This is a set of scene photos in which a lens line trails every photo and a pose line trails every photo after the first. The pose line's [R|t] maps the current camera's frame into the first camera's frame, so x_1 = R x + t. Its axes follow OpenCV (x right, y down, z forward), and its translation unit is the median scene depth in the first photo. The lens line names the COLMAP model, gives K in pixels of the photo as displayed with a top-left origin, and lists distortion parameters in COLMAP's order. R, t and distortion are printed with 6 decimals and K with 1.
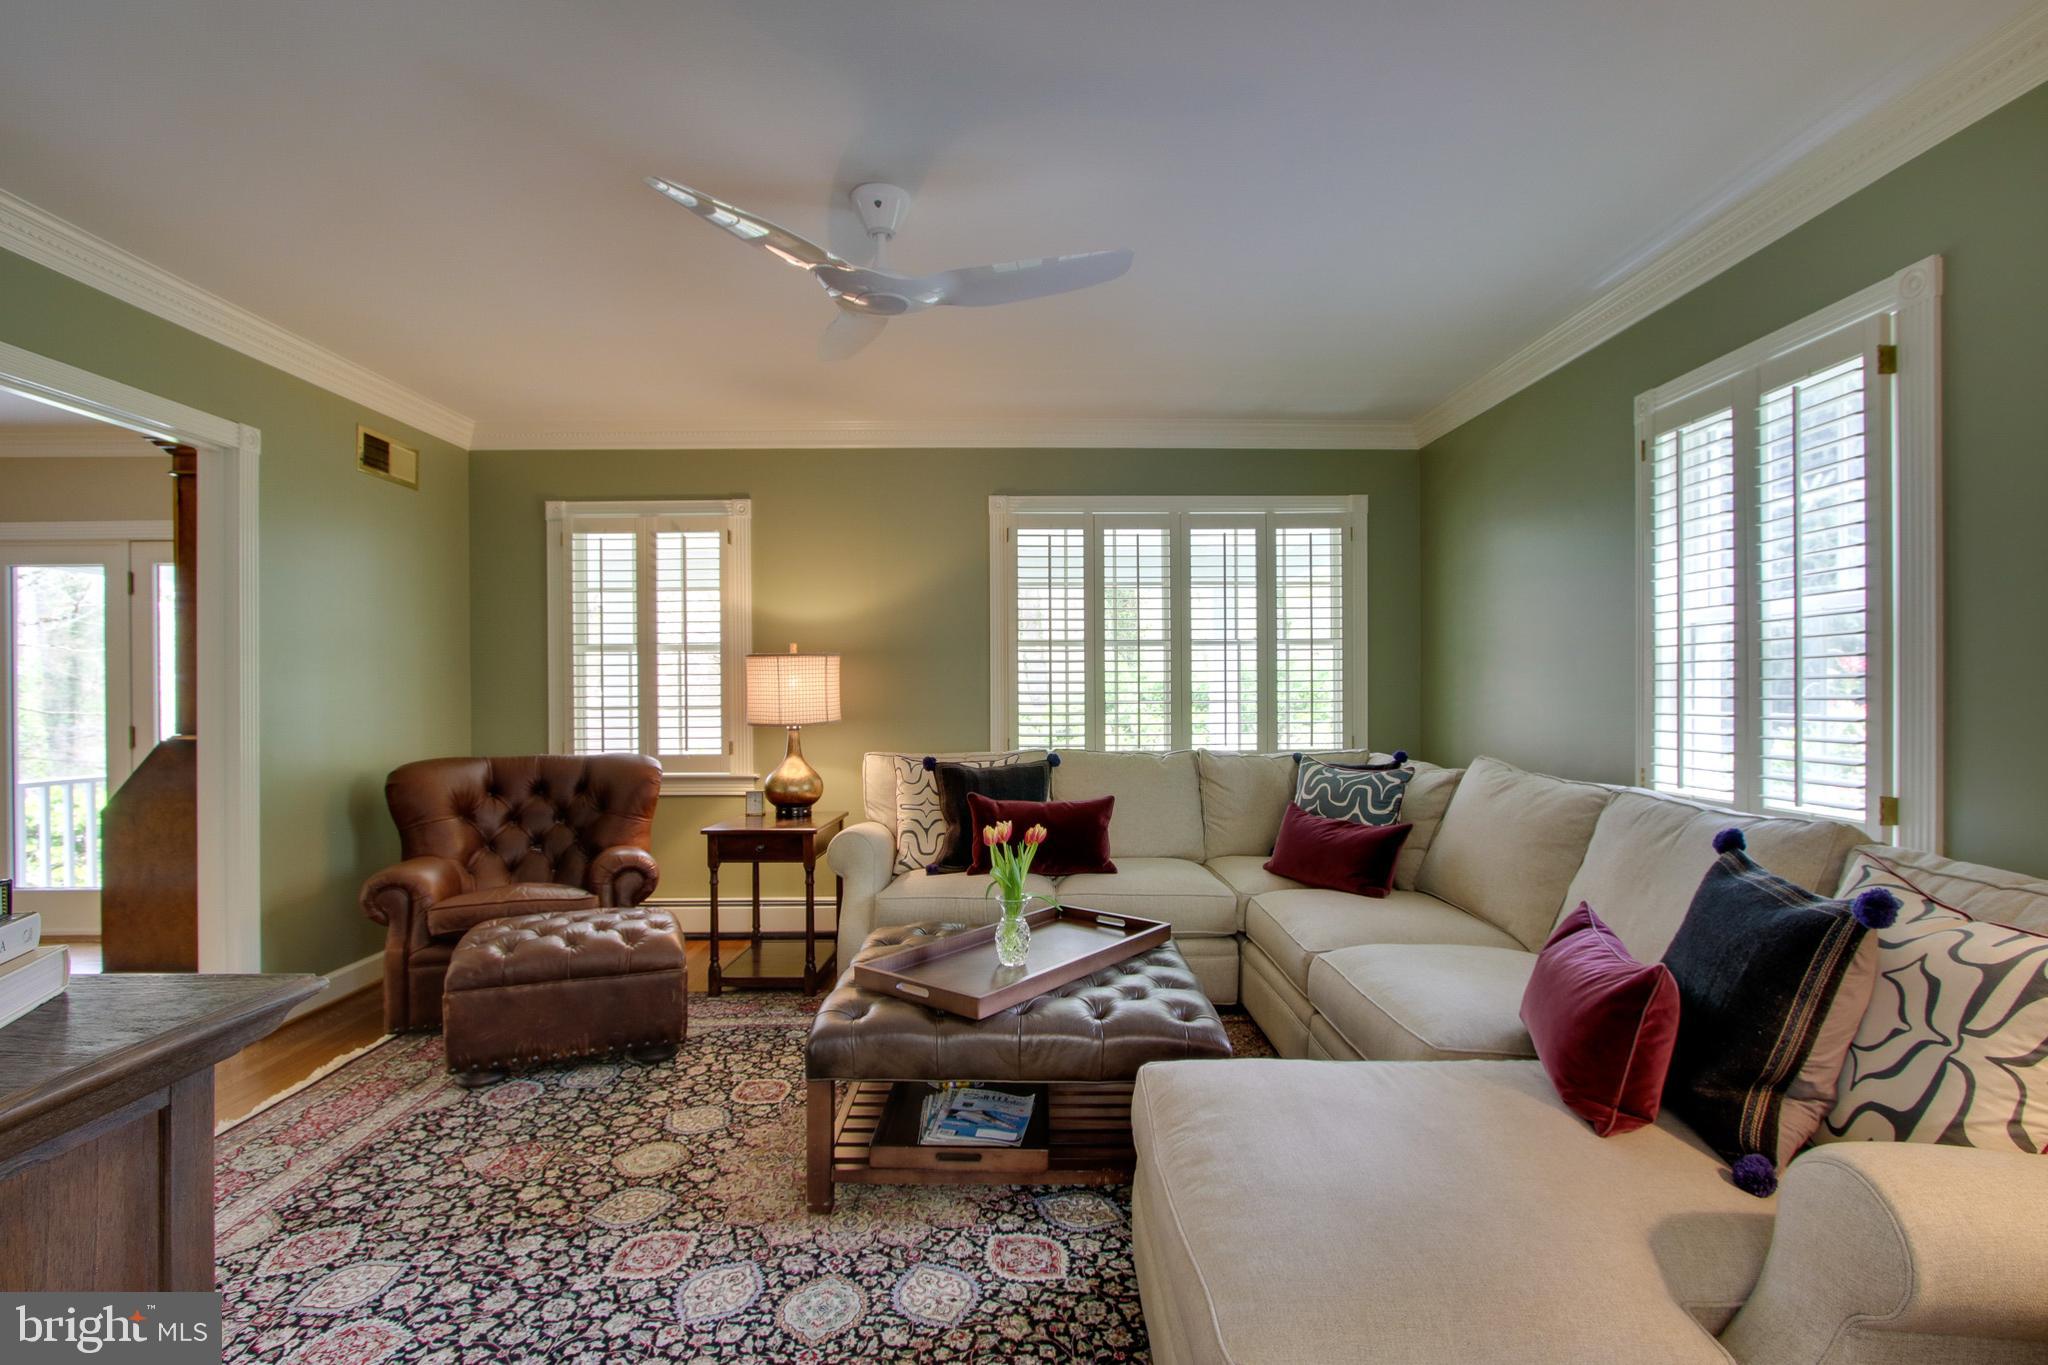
lens RADIAL K [[943.7, 0, 1024.0], [0, 943.7, 682.5], [0, 0, 1]] dist [-0.029116, 0.008089]
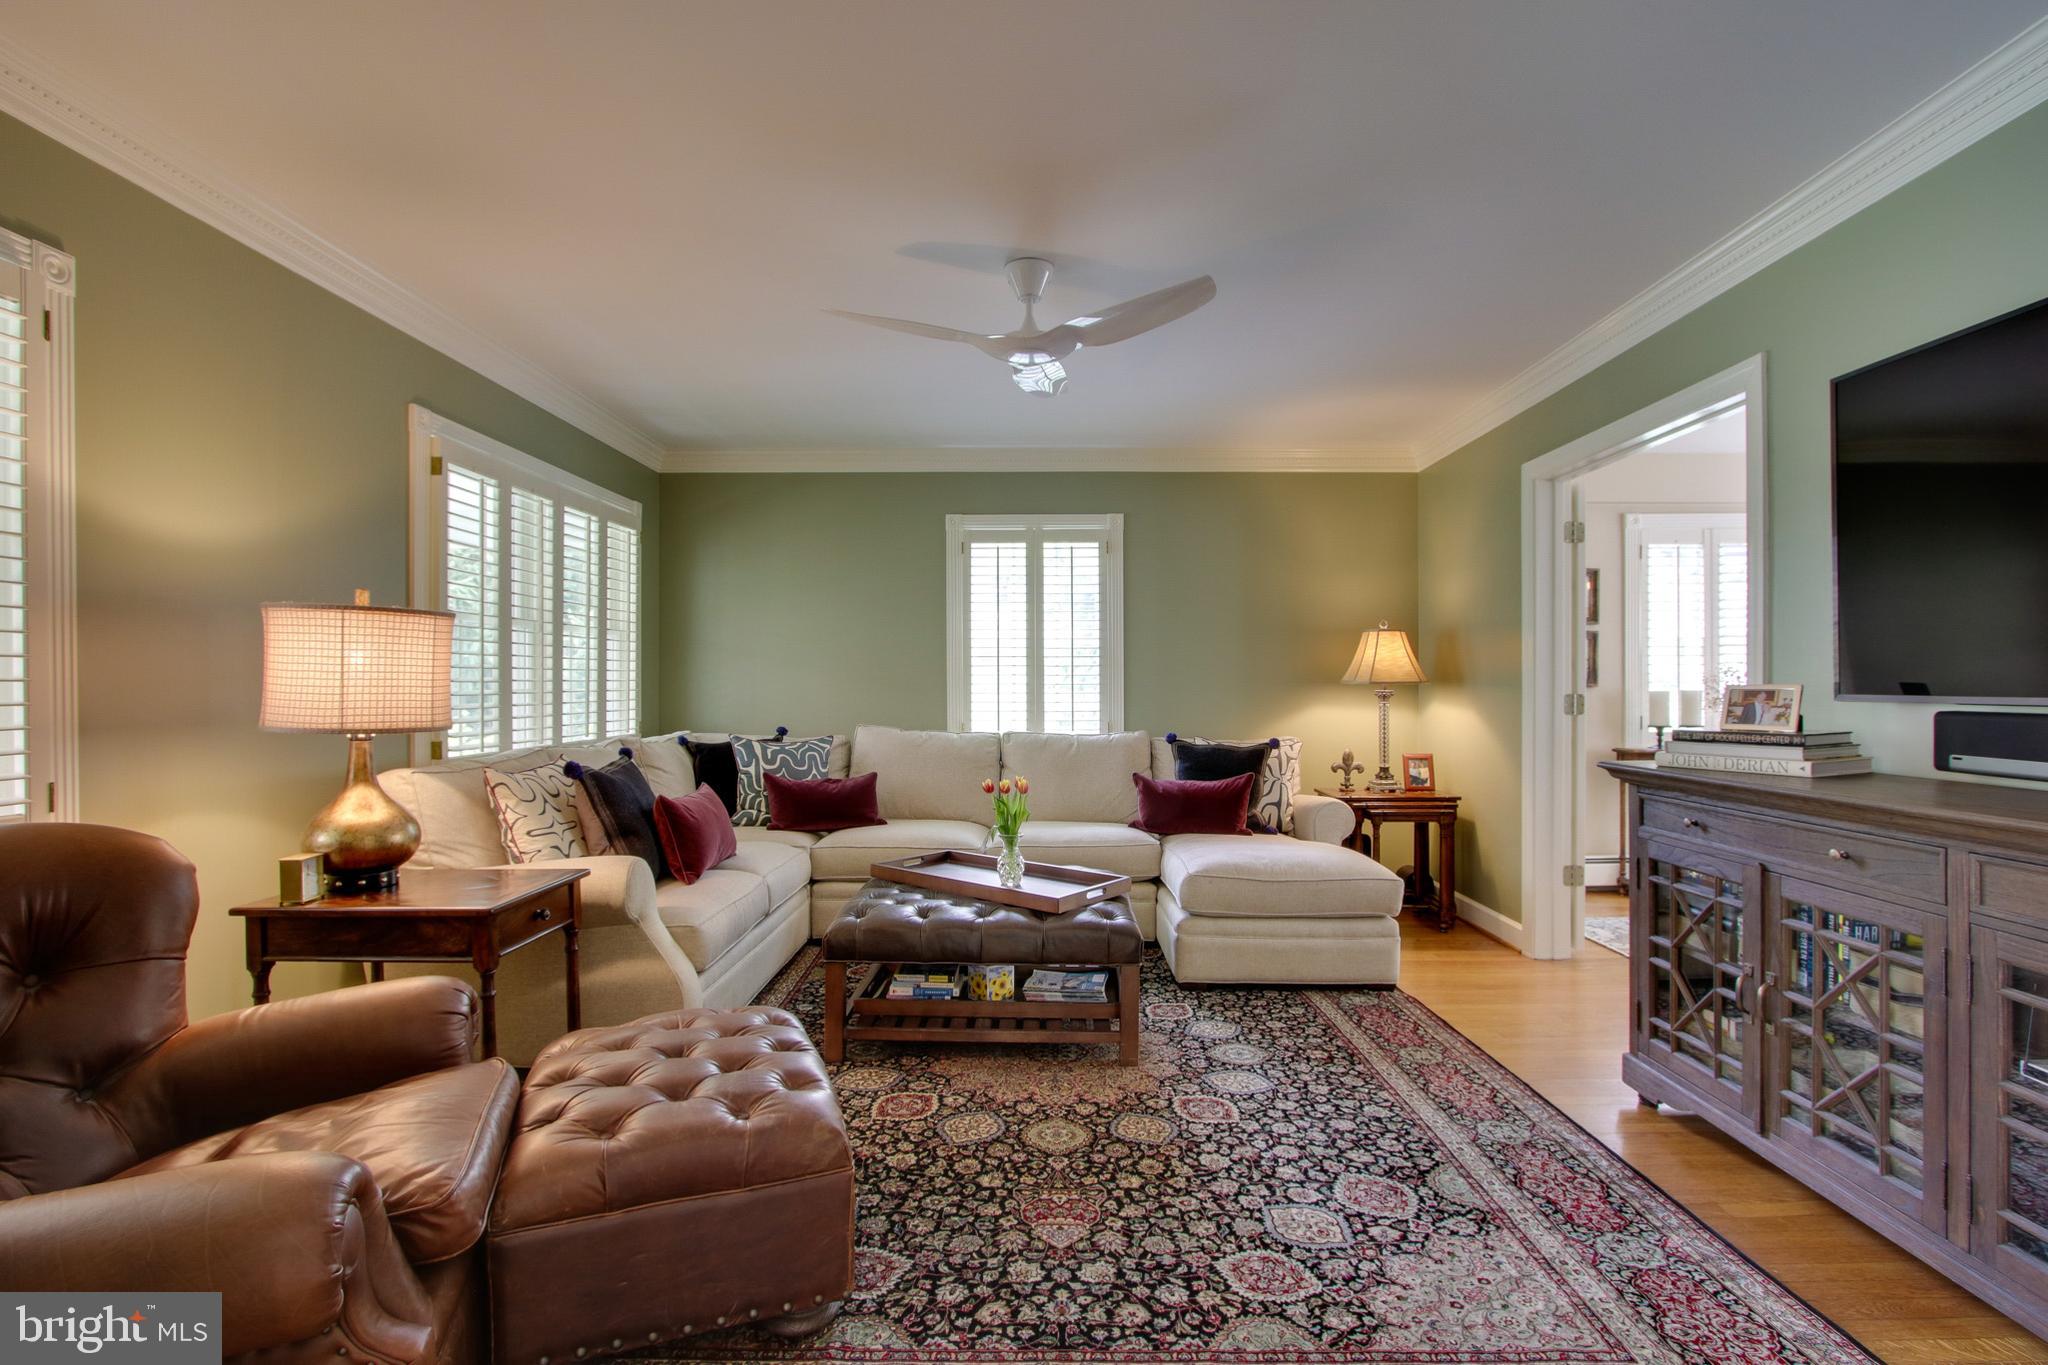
lens RADIAL K [[939.2, 0, 1028.7], [0, 939.2, 687.4], [0, 0, 1]] dist [-0.020310, 0.003496]
pose [[0.029003, 0.005121, 0.999566, -1.490909], [-0.002556, 0.999984, -0.005049, 0.037028], [-0.999576, -0.002408, 0.029016, 1.064158]]
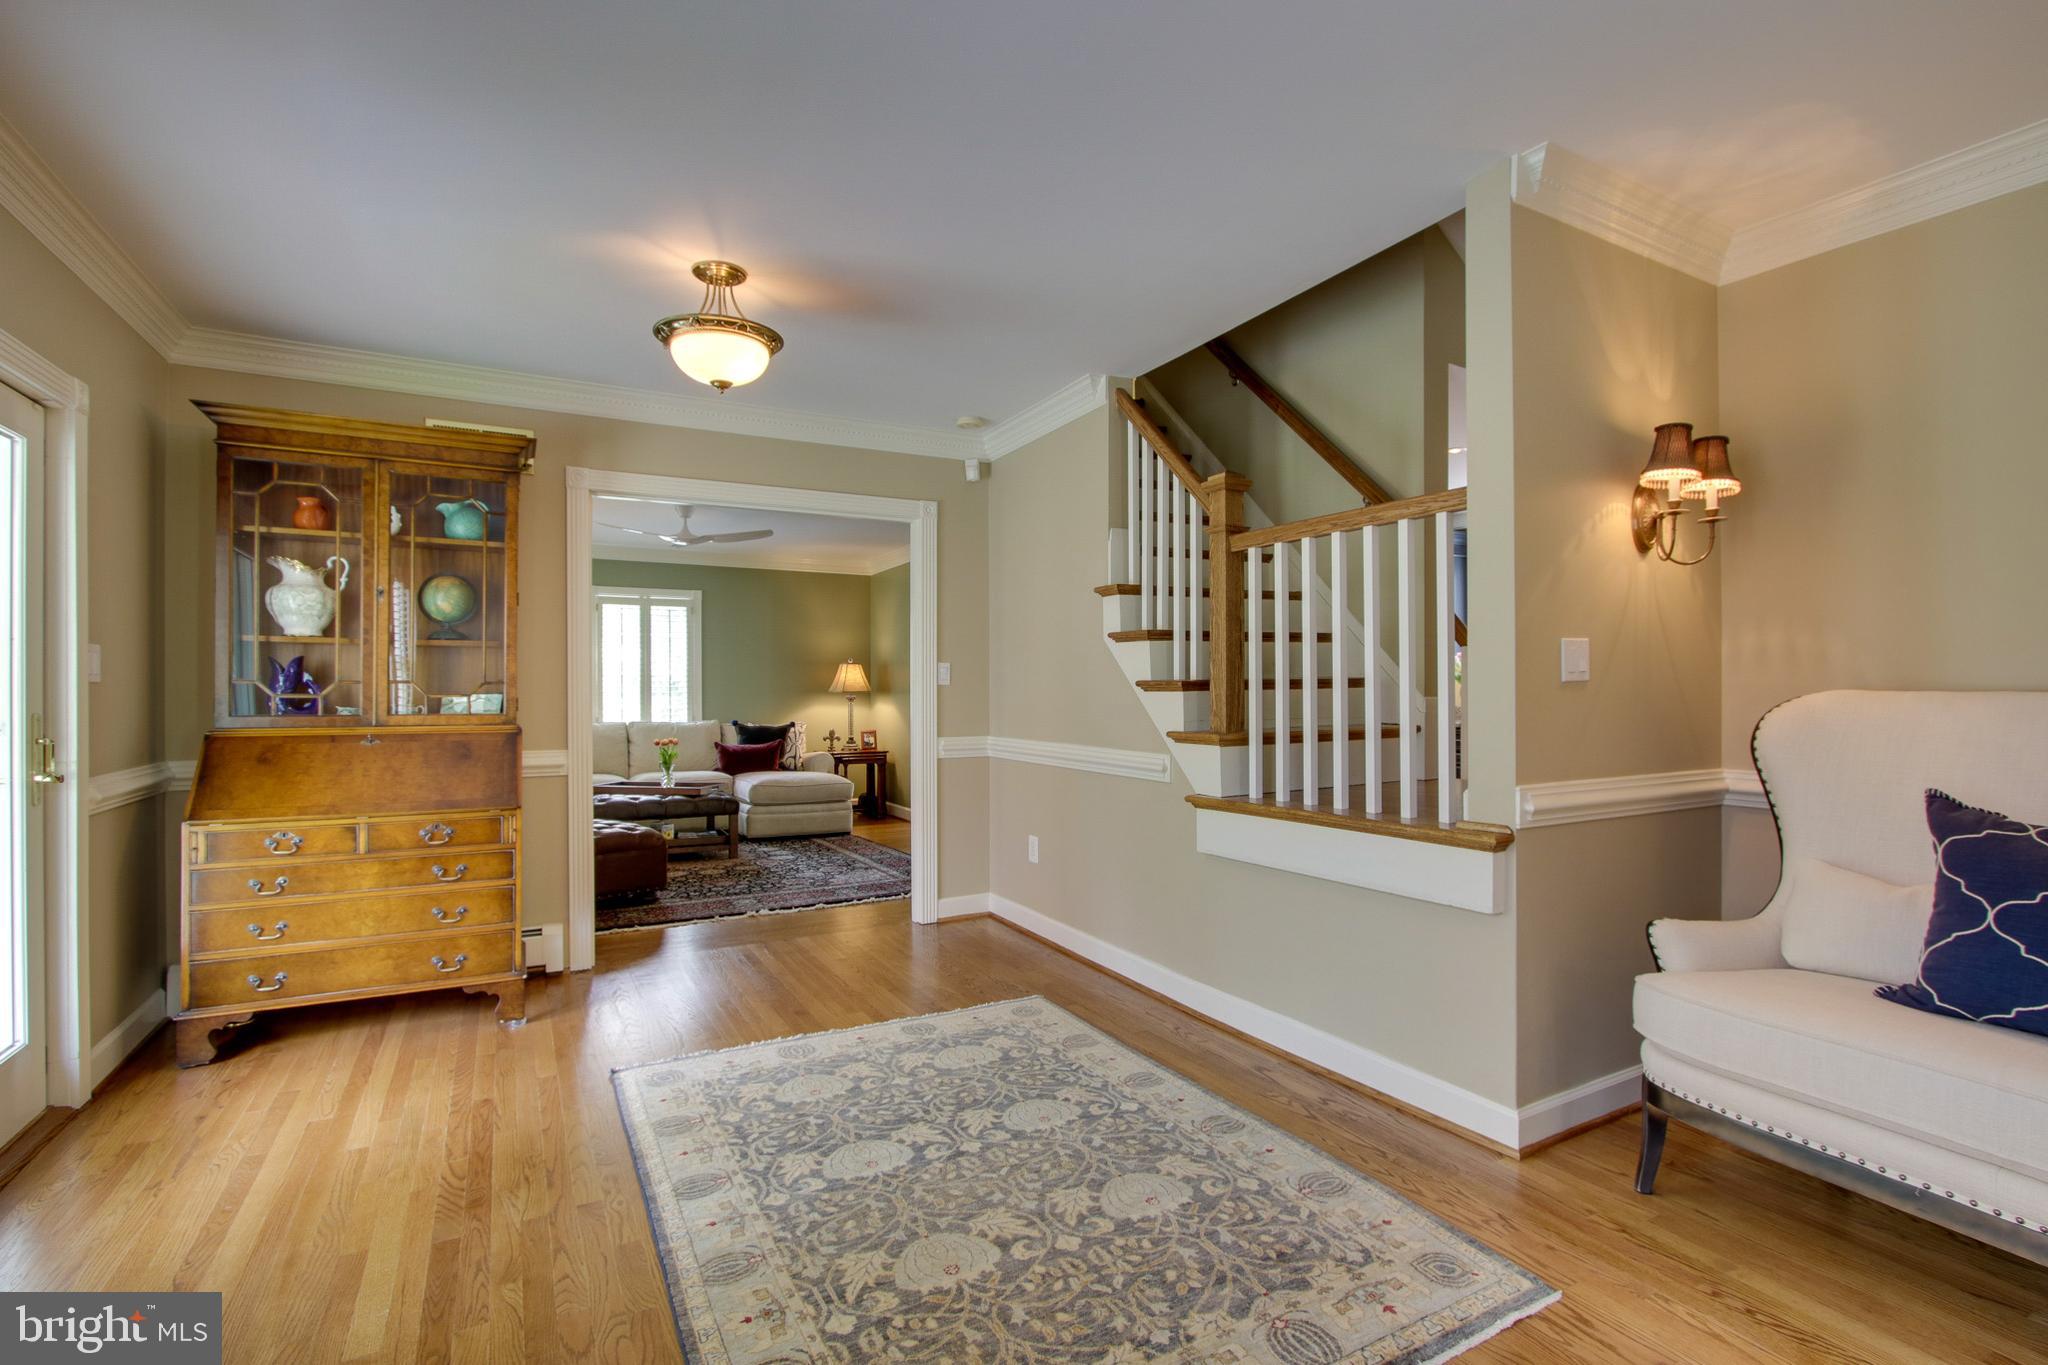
lens RADIAL K [[936.8, 0, 1021.6], [0, 936.8, 679.9], [0, 0, 1]] dist [-0.016832, 0.000553]
pose [[-0.463048, 0.022696, 0.886042, -3.241545], [0.002258, 0.999699, -0.024428, 0.062411], [-0.886330, -0.009311, -0.462960, 1.527420]]
